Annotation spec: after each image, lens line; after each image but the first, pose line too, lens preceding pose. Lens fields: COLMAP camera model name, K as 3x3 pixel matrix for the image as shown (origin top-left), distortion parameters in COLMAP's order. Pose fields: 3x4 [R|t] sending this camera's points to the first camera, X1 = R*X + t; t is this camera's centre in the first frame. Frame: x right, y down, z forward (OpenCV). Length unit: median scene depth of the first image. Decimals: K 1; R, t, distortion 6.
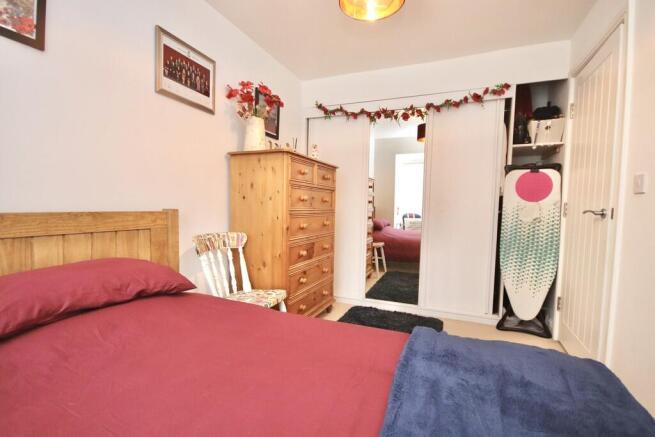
lens RADIAL K [[301.0, 0, 331.3], [0, 301.0, 225.9], [0, 0, 1]] dist [-0.003711, -0.000249]
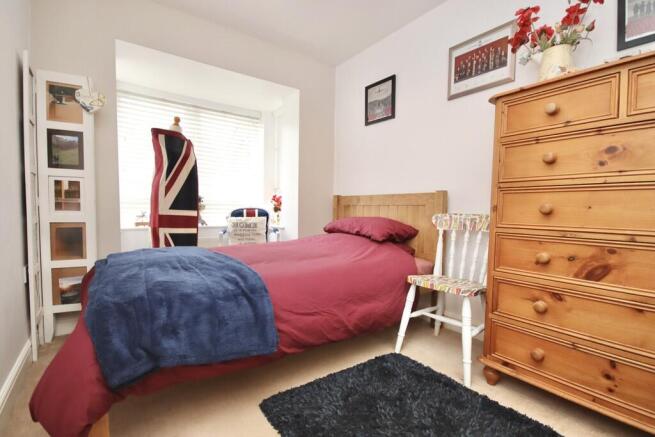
lens RADIAL K [[301.0, 0, 331.3], [0, 301.0, 225.9], [0, 0, 1]] dist [-0.003711, -0.000249]
pose [[-0.517762, 0.025825, -0.855135, 0.780229], [-0.081585, 0.993499, 0.079401, 0.026752], [0.851626, 0.110877, -0.512289, 1.273317]]
